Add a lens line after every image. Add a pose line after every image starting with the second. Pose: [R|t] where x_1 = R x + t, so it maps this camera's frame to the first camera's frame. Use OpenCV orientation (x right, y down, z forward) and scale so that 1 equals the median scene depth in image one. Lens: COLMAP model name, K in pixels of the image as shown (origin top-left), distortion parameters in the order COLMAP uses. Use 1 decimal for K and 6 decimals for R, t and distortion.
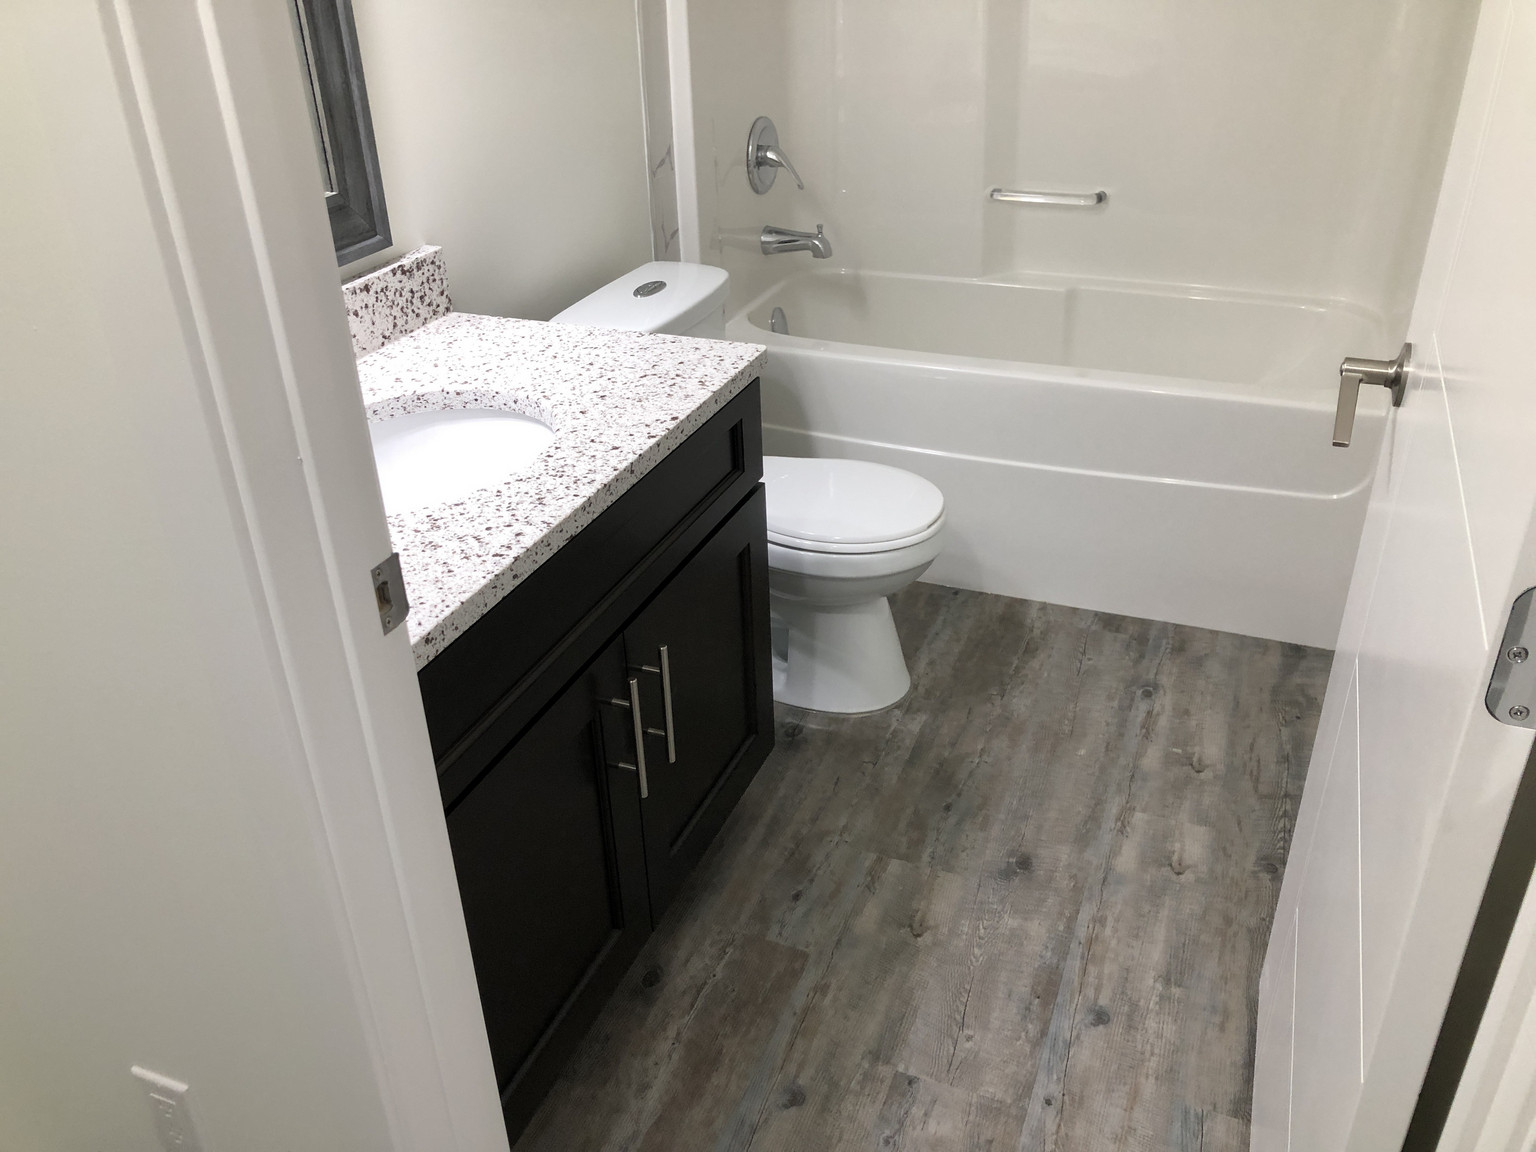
lens RADIAL K [[1265.8, 0, 777.6], [0, 1265.8, 582.8], [0, 0, 1]] dist [0.024720, -0.022222]
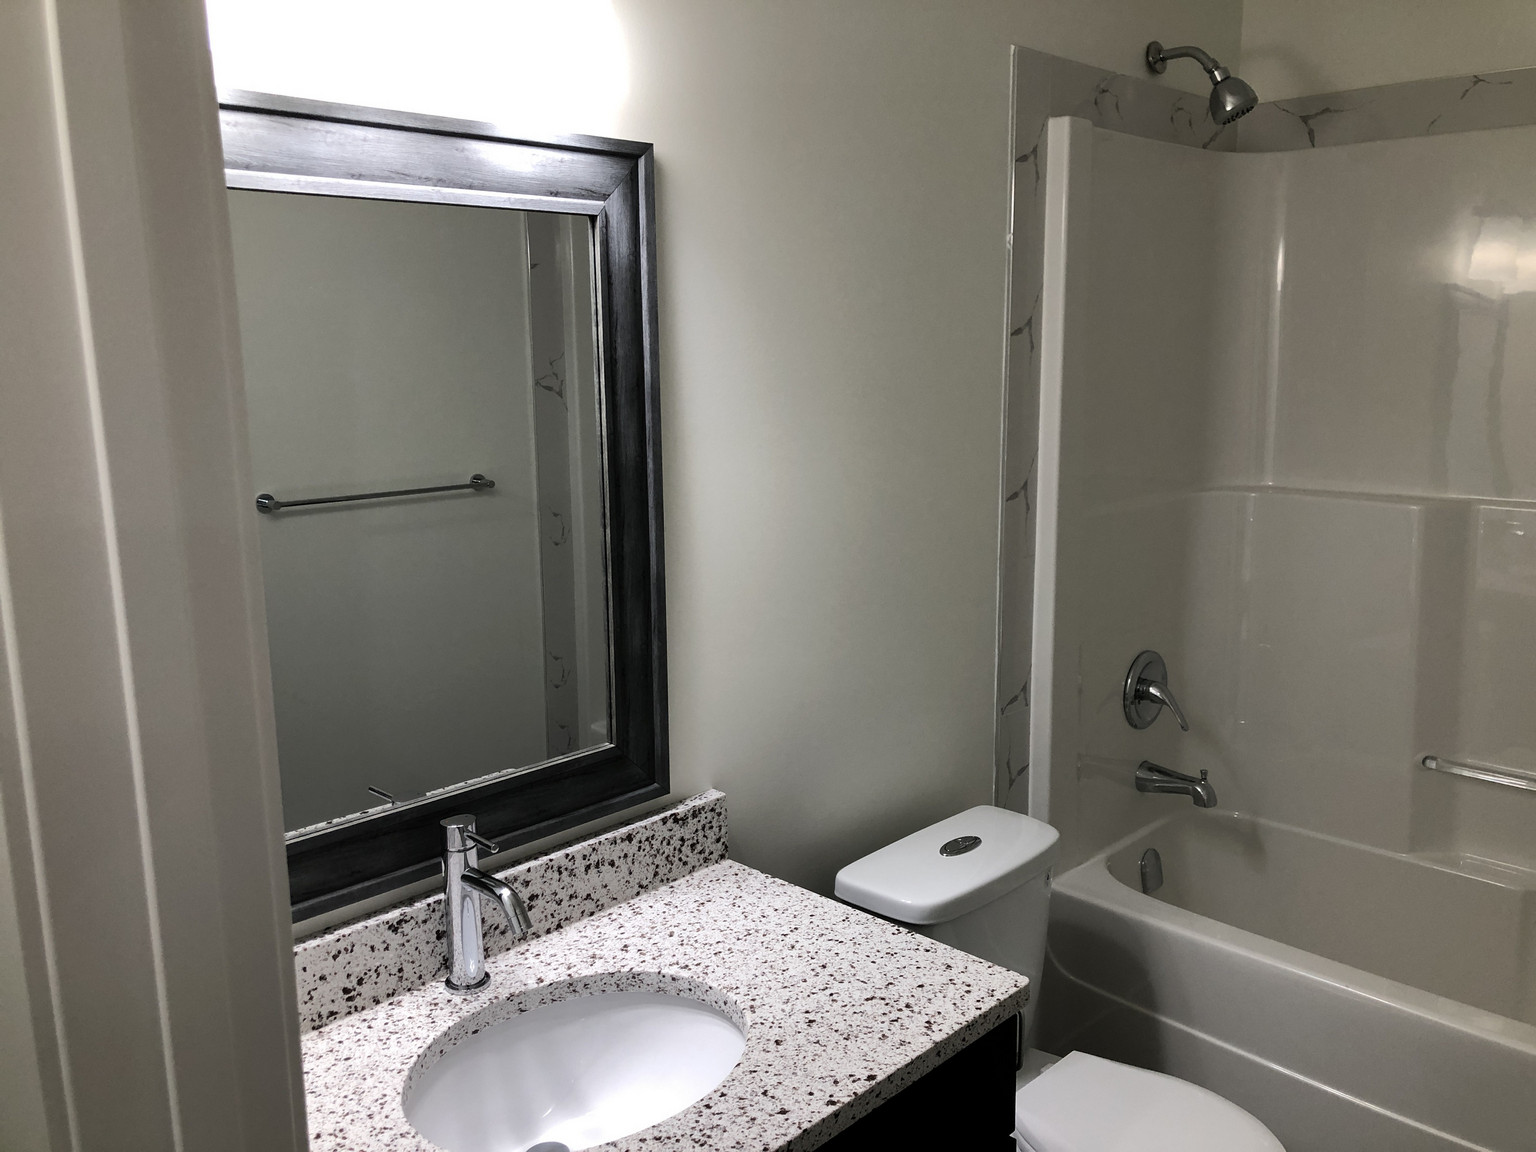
lens RADIAL K [[1265.8, 0, 775.7], [0, 1265.8, 565.4], [0, 0, 1]] dist [0.024720, -0.022222]
pose [[0.921233, 0.081225, -0.380437, 0.137668], [-0.197259, 0.940440, -0.276878, -0.180791], [0.335289, 0.330113, 0.882387, 0.100671]]
